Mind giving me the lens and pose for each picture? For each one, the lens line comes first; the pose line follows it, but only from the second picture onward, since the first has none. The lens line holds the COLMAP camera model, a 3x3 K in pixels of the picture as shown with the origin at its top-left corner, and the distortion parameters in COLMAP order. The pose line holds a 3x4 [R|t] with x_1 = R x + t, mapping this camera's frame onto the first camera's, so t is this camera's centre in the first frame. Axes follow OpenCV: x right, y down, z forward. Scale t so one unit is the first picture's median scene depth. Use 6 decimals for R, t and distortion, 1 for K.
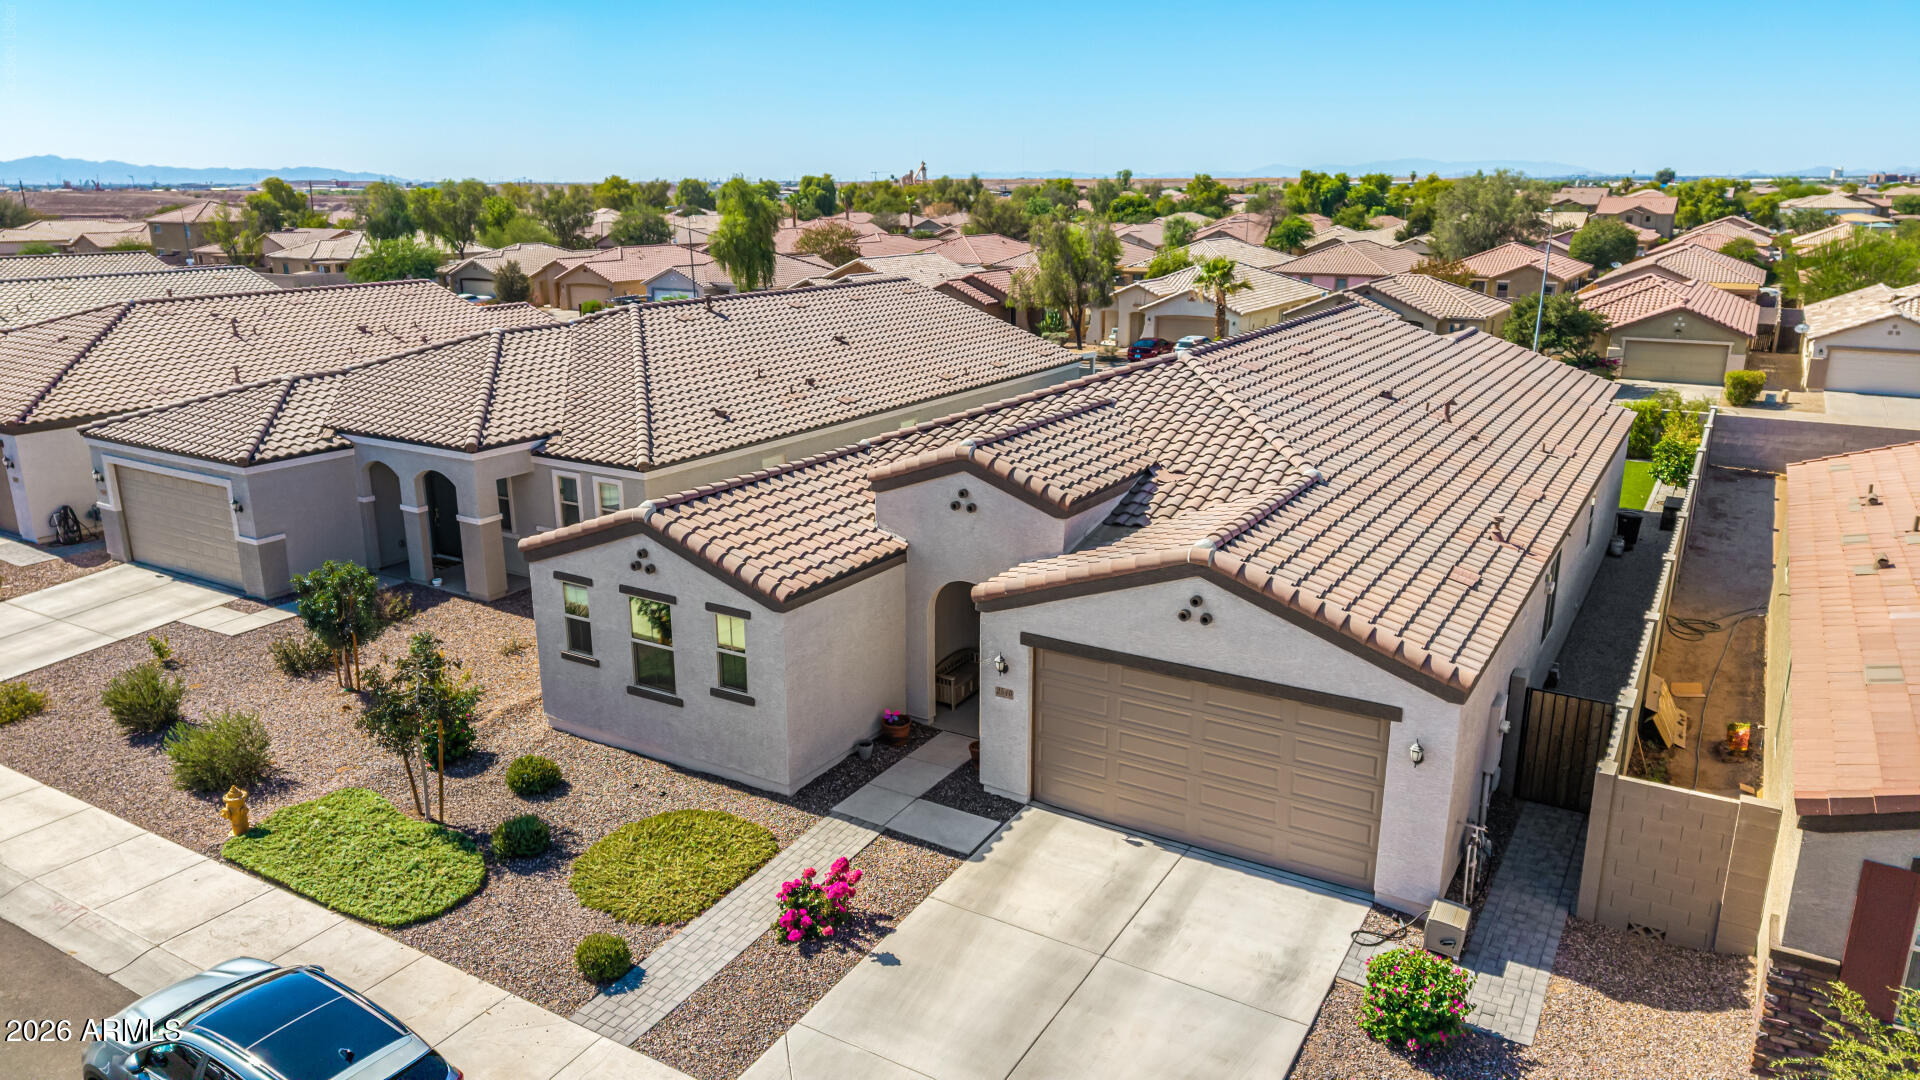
lens RADIAL K [[1283.7, 0, 954.9], [0, 1283.7, 546.2], [0, 0, 1]] dist [0.026249, -0.025110]
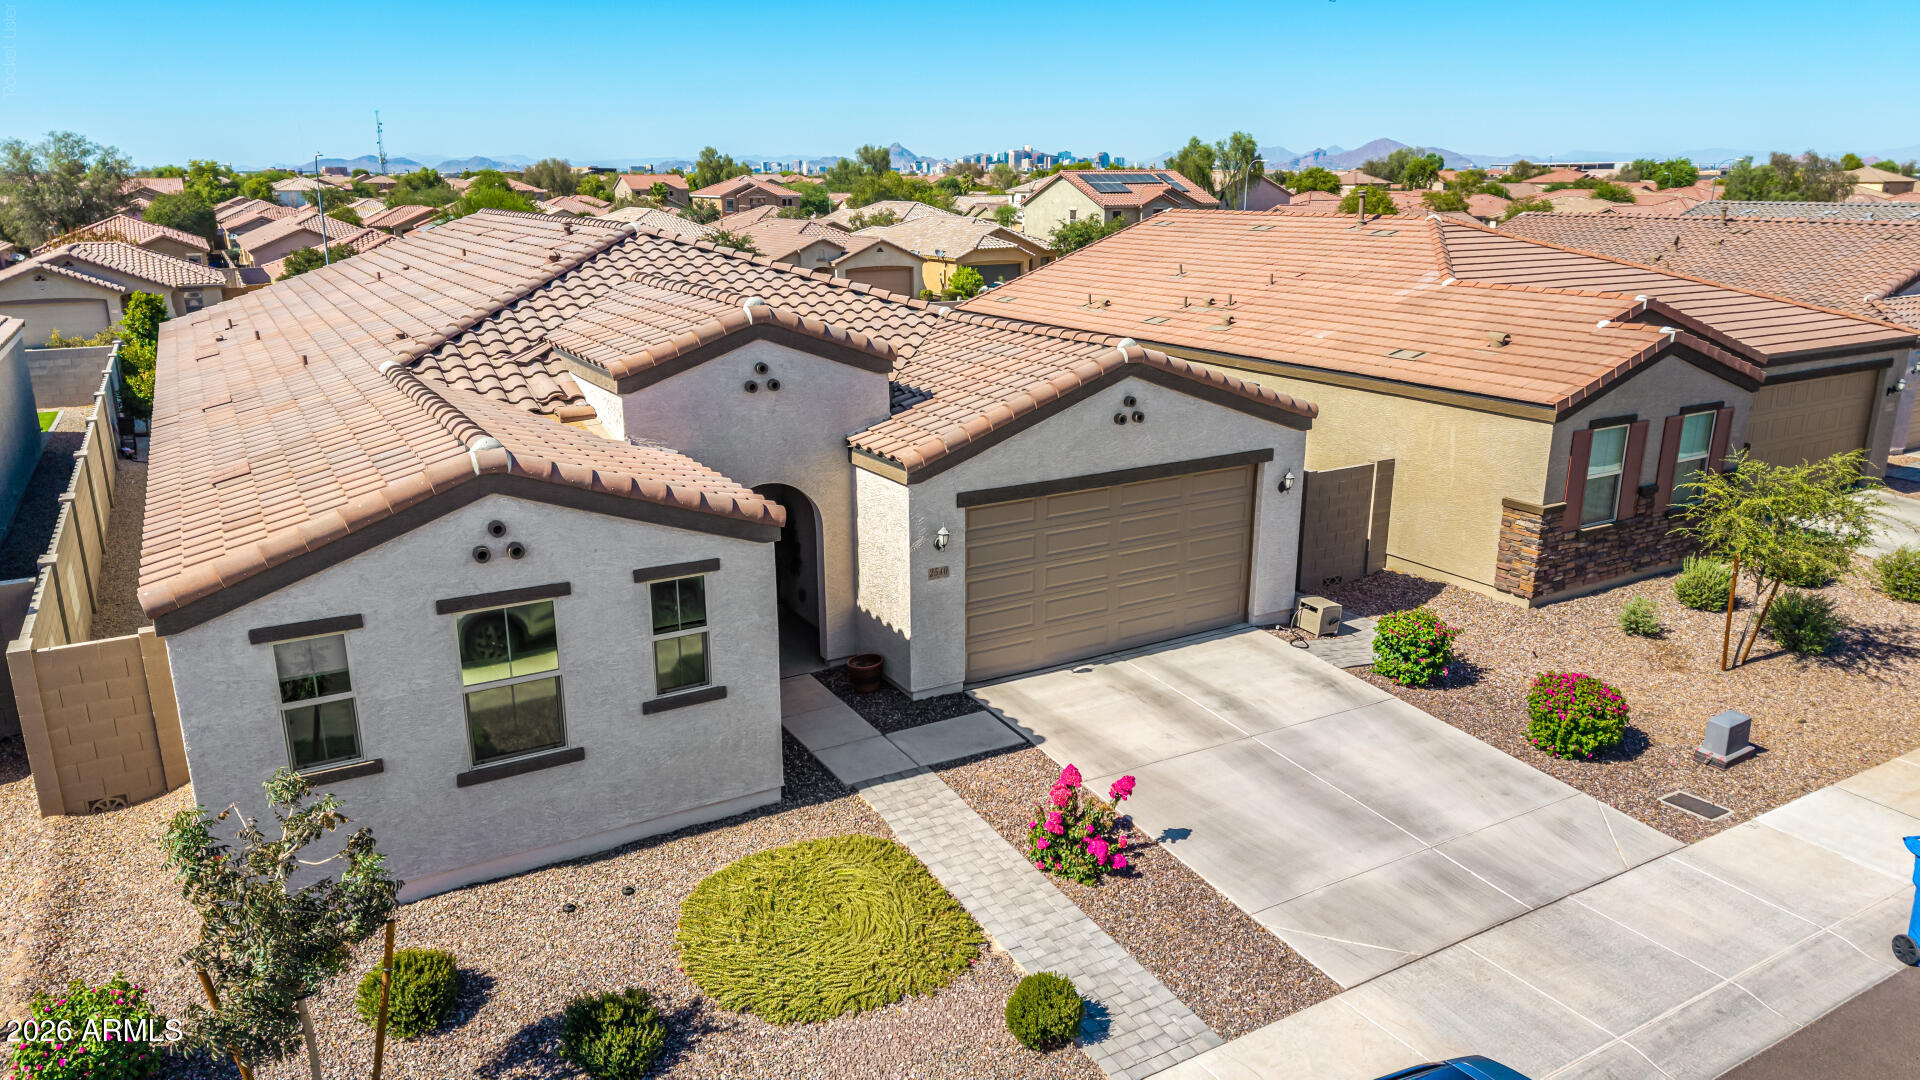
lens RADIAL K [[1283.7, 0, 960.1], [0, 1283.7, 548.9], [0, 0, 1]] dist [0.026249, -0.025110]
pose [[0.470473, -0.244247, 0.847938, -0.613385], [0.239982, 0.960126, 0.143410, -0.018130], [-0.849155, 0.136019, 0.510328, 0.495405]]
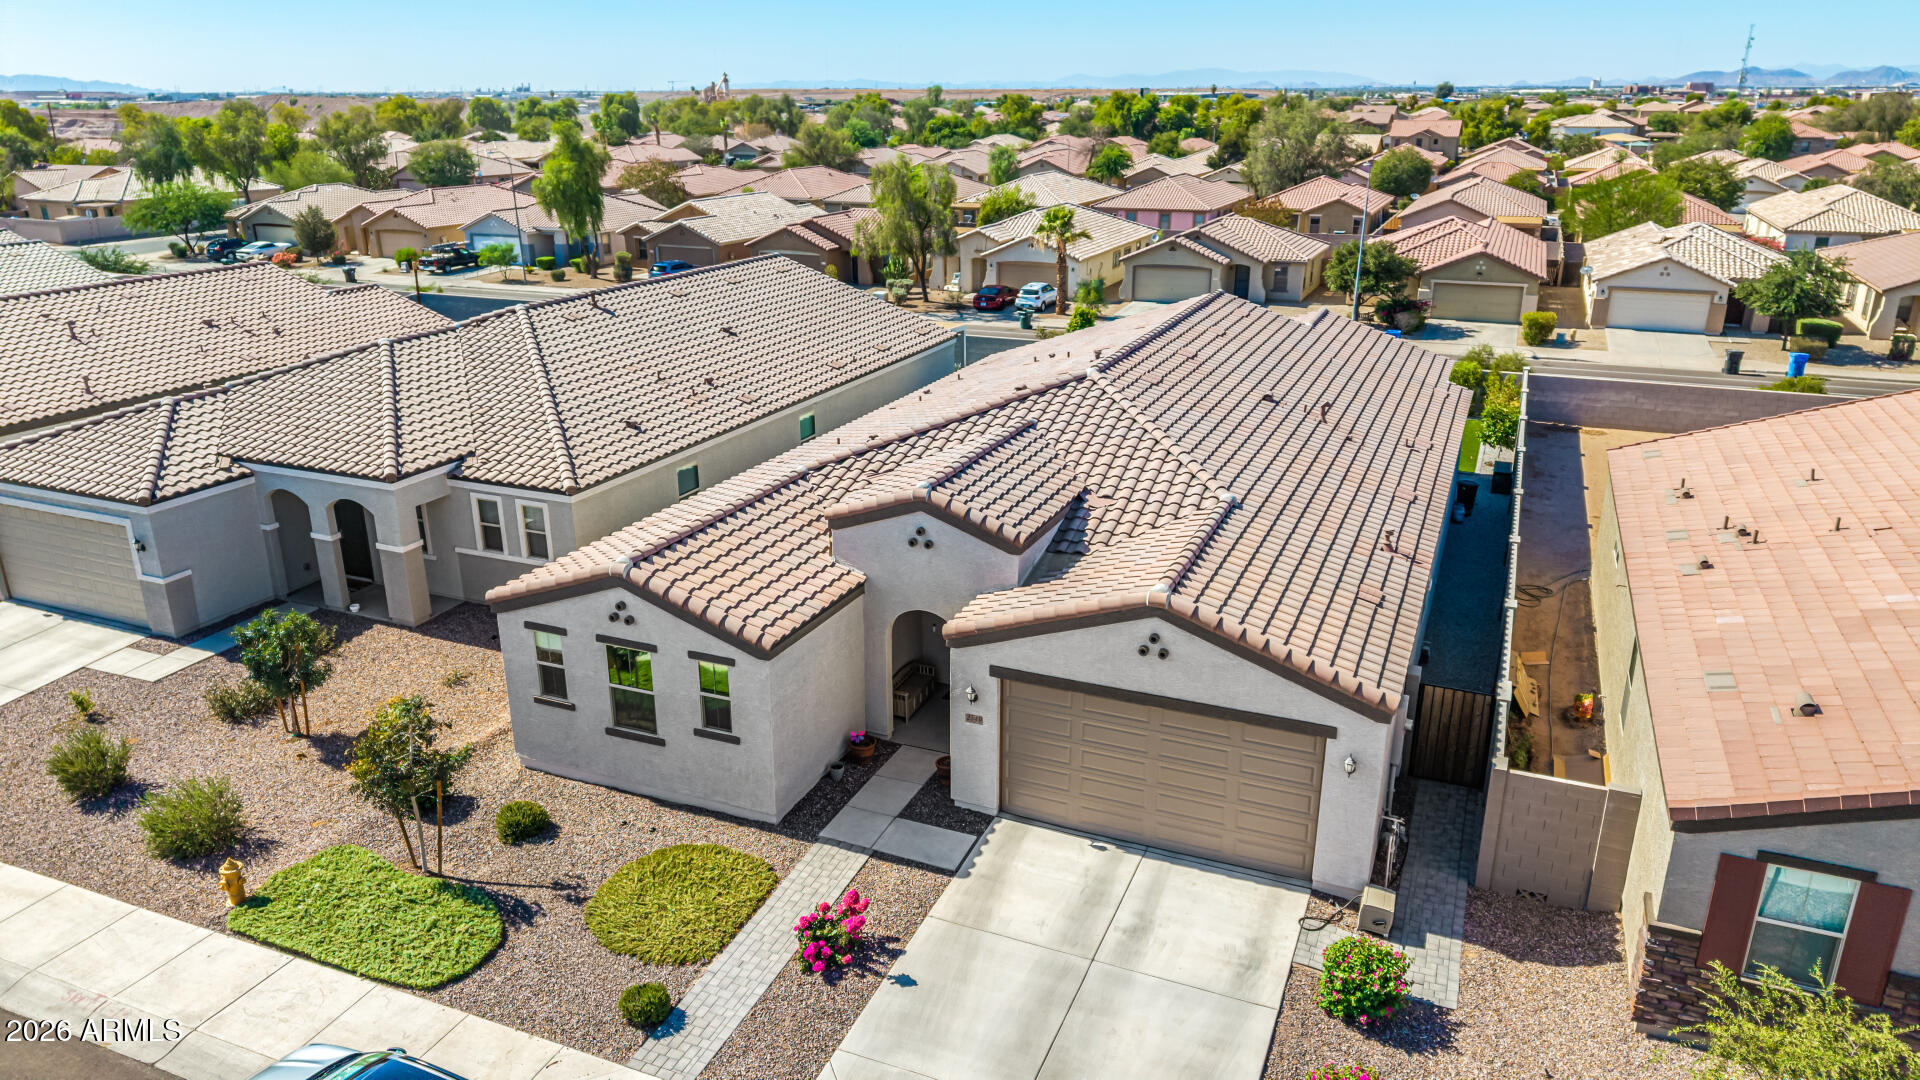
lens RADIAL K [[1283.7, 0, 955.2], [0, 1283.7, 548.8], [0, 0, 1]] dist [0.026249, -0.025110]
pose [[0.989614, -0.048427, 0.135346, -0.107534], [0.039521, 0.996921, 0.067732, -0.095903], [-0.138209, -0.061680, 0.988481, -0.066684]]
